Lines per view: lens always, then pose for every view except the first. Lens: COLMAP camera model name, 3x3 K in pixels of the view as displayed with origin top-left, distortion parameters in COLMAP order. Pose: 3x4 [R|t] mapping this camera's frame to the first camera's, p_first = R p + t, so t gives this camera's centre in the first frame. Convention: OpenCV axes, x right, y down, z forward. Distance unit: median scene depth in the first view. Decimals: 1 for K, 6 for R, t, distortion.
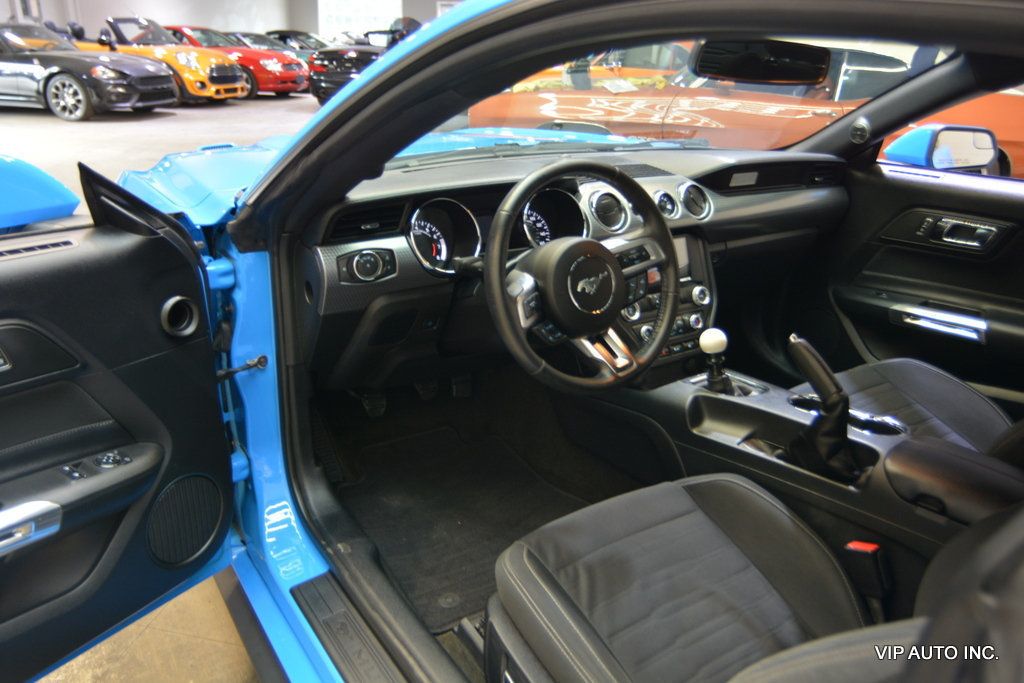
lens RADIAL K [[772.3, 0, 502.7], [0, 772.3, 329.1], [0, 0, 1]] dist [-0.019984, 0.011208]
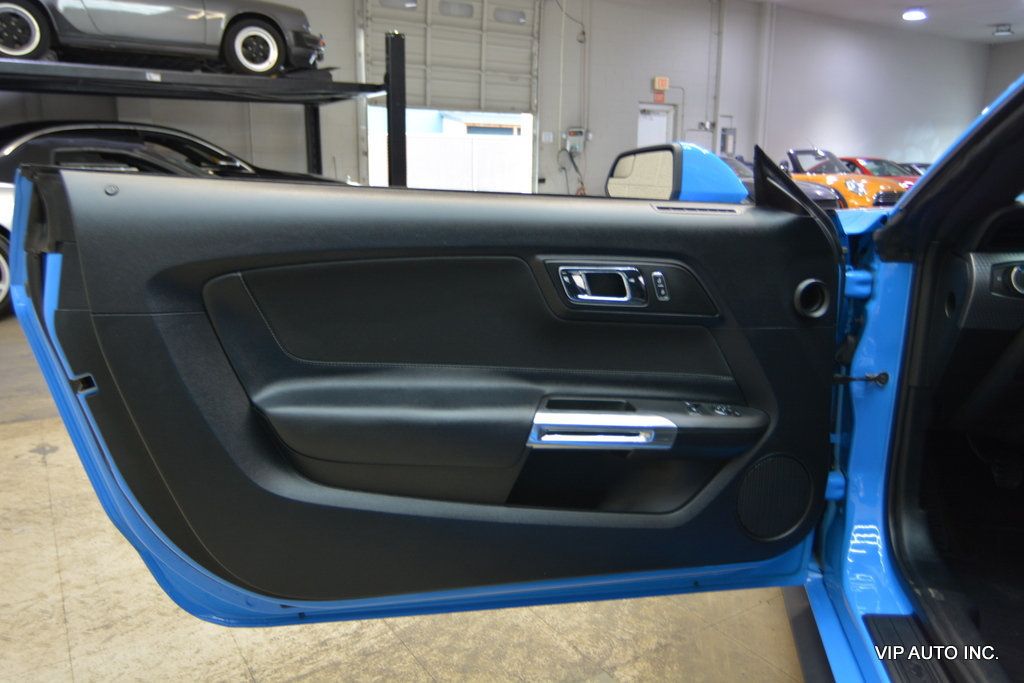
lens RADIAL K [[772.3, 0, 502.7], [0, 772.3, 329.1], [0, 0, 1]] dist [-0.019984, 0.011208]
pose [[0.701533, 0.124587, -0.701662, 0.023896], [-0.240681, 0.968168, -0.068729, 0.166461], [0.670763, 0.217092, 0.709188, -0.019131]]
